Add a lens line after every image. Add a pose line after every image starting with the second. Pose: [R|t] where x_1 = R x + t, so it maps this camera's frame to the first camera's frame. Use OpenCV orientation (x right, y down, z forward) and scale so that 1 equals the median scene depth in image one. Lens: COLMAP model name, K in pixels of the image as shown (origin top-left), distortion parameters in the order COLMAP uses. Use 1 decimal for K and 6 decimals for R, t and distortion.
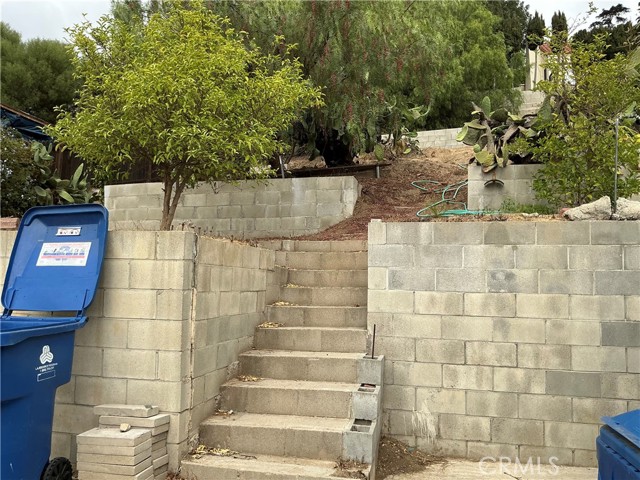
lens RADIAL K [[527.4, 0, 320.0], [0, 527.4, 240.0], [0, 0, 1]] dist [0.073819, -0.129963]
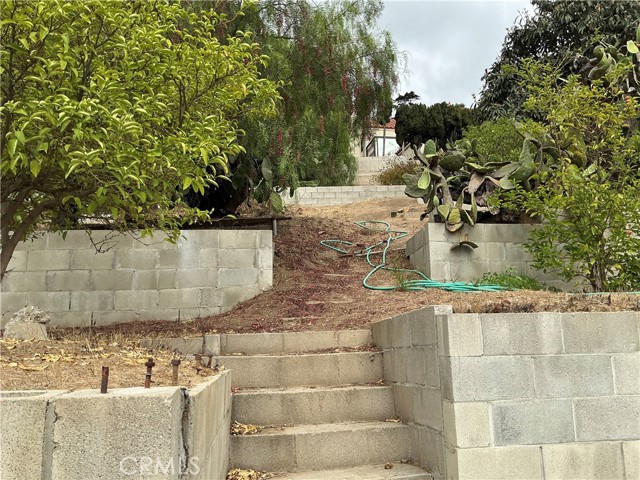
lens RADIAL K [[527.4, 0, 320.0], [0, 527.4, 240.0], [0, 0, 1]] dist [0.073819, -0.129963]
pose [[0.931903, 0.029817, 0.361480, -0.144171], [0.011334, 0.993735, -0.111190, -0.032282], [-0.362531, 0.107715, 0.925726, 0.359981]]
